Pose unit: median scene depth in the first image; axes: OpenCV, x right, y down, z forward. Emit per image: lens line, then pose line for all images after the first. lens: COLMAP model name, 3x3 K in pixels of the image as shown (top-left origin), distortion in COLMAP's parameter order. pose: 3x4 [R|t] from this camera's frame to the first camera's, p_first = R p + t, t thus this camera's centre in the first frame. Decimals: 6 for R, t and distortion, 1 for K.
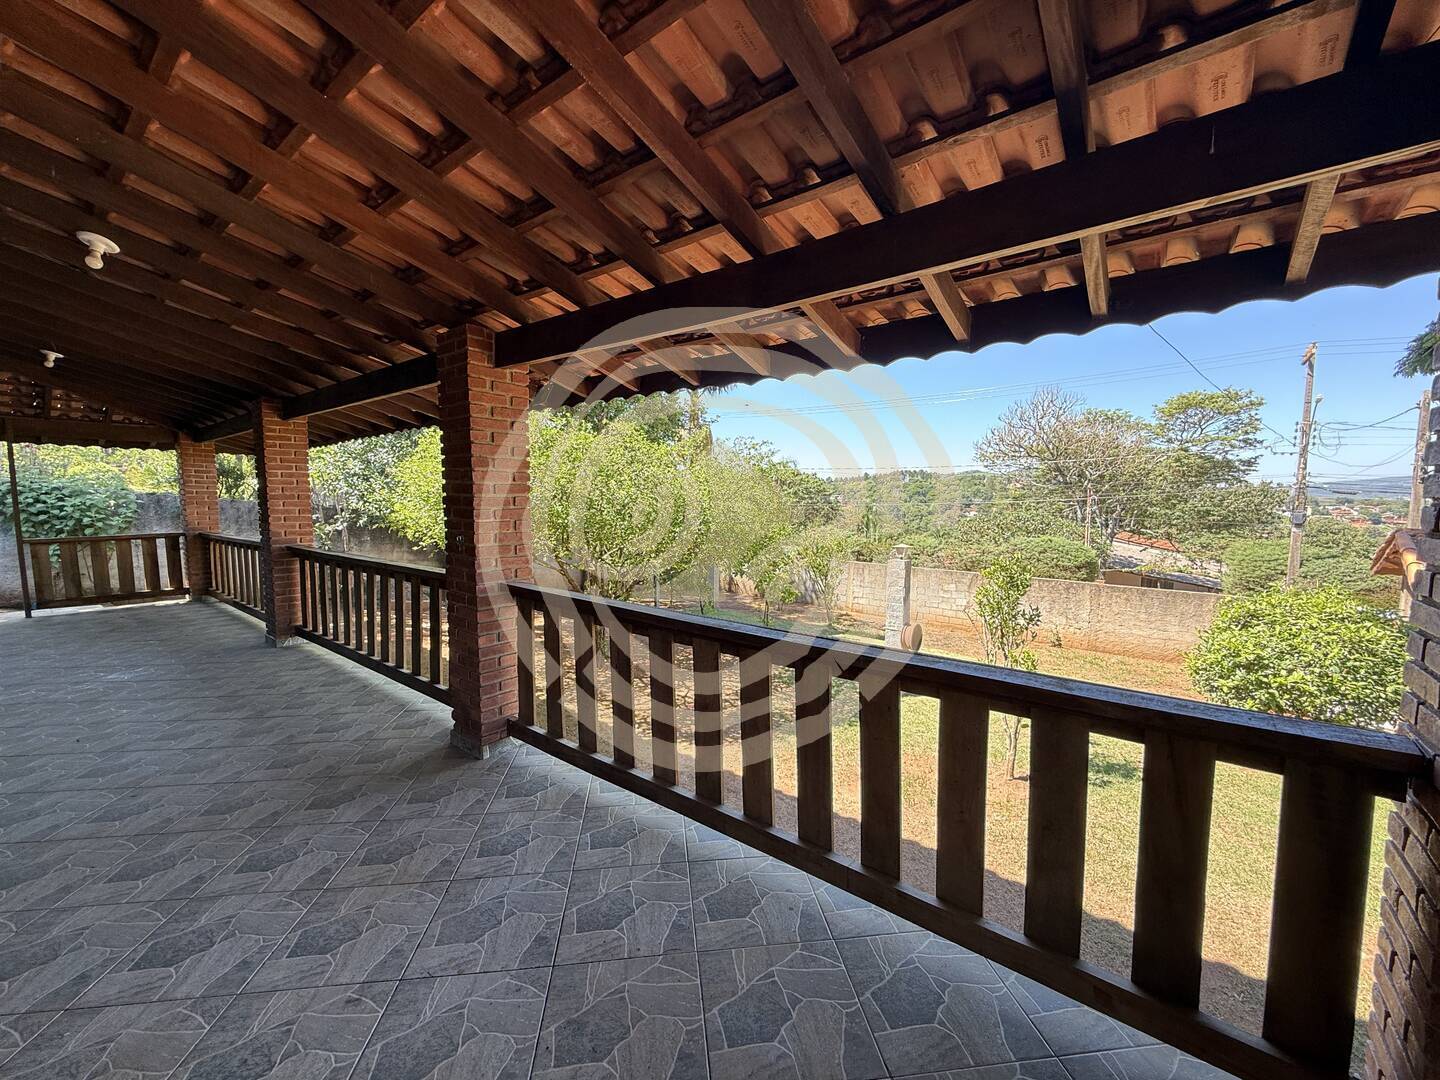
lens RADIAL K [[575.6, 0, 716.5], [0, 575.6, 542.4], [0, 0, 1]] dist [0.000543, 0.000214]
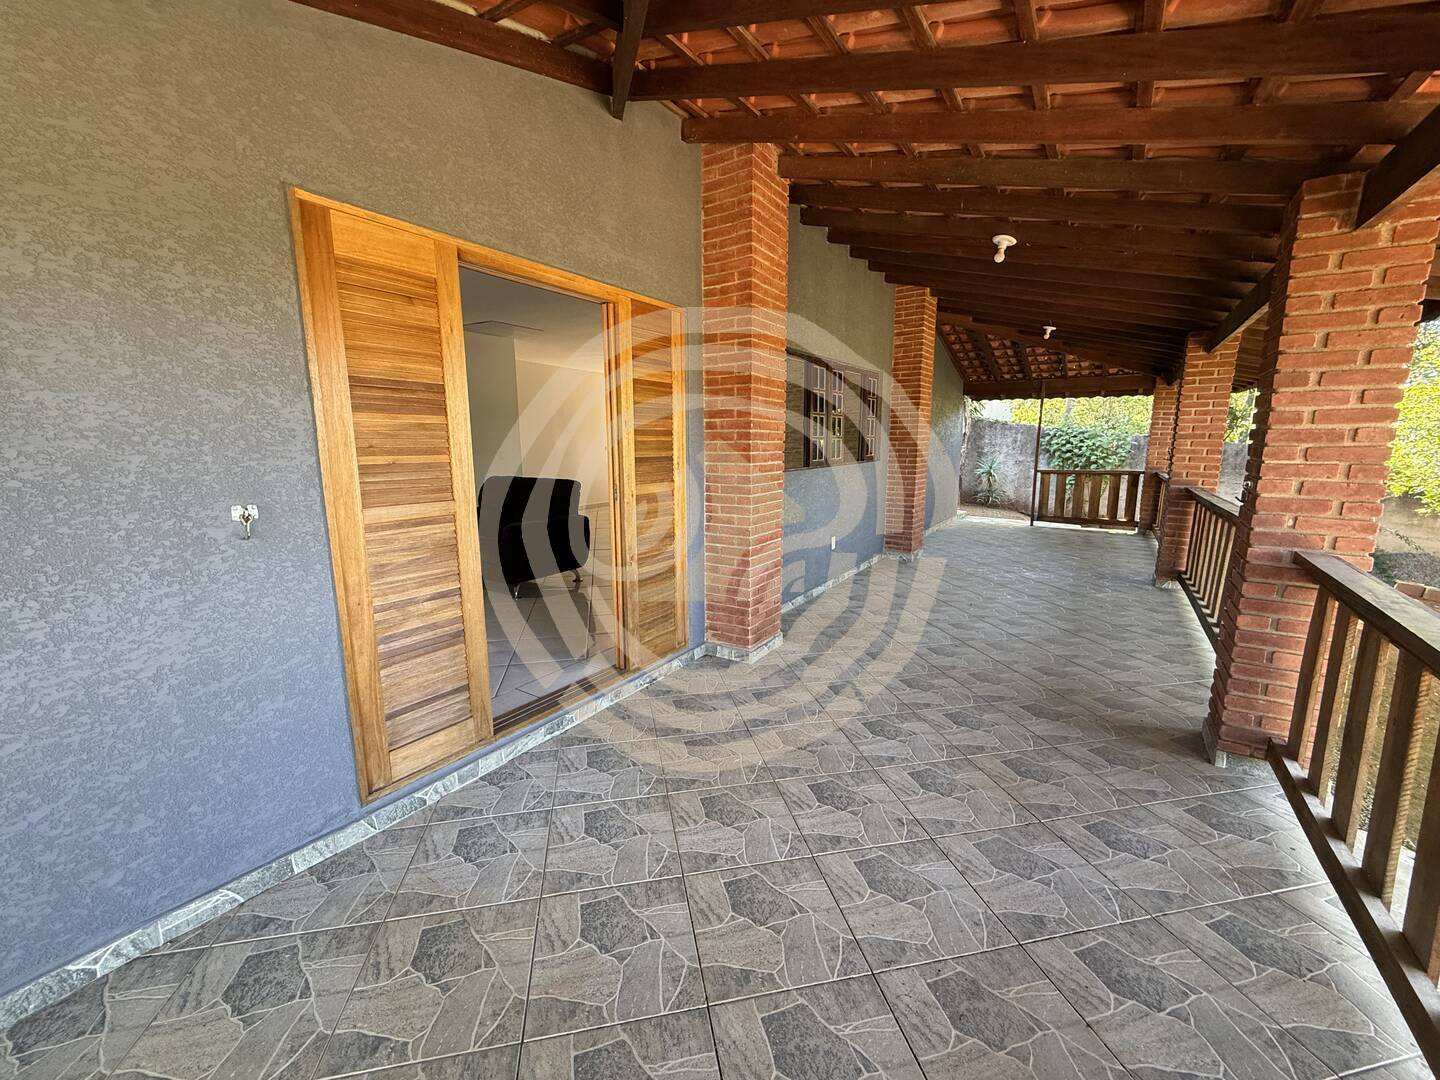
lens RADIAL K [[575.6, 0, 716.5], [0, 575.6, 542.4], [0, 0, 1]] dist [0.000543, 0.000214]
pose [[0.083965, 0.172406, -0.981441, 0.150293], [-0.079415, 0.982944, 0.165876, -0.001175], [0.993299, 0.064014, 0.096224, 0.127834]]
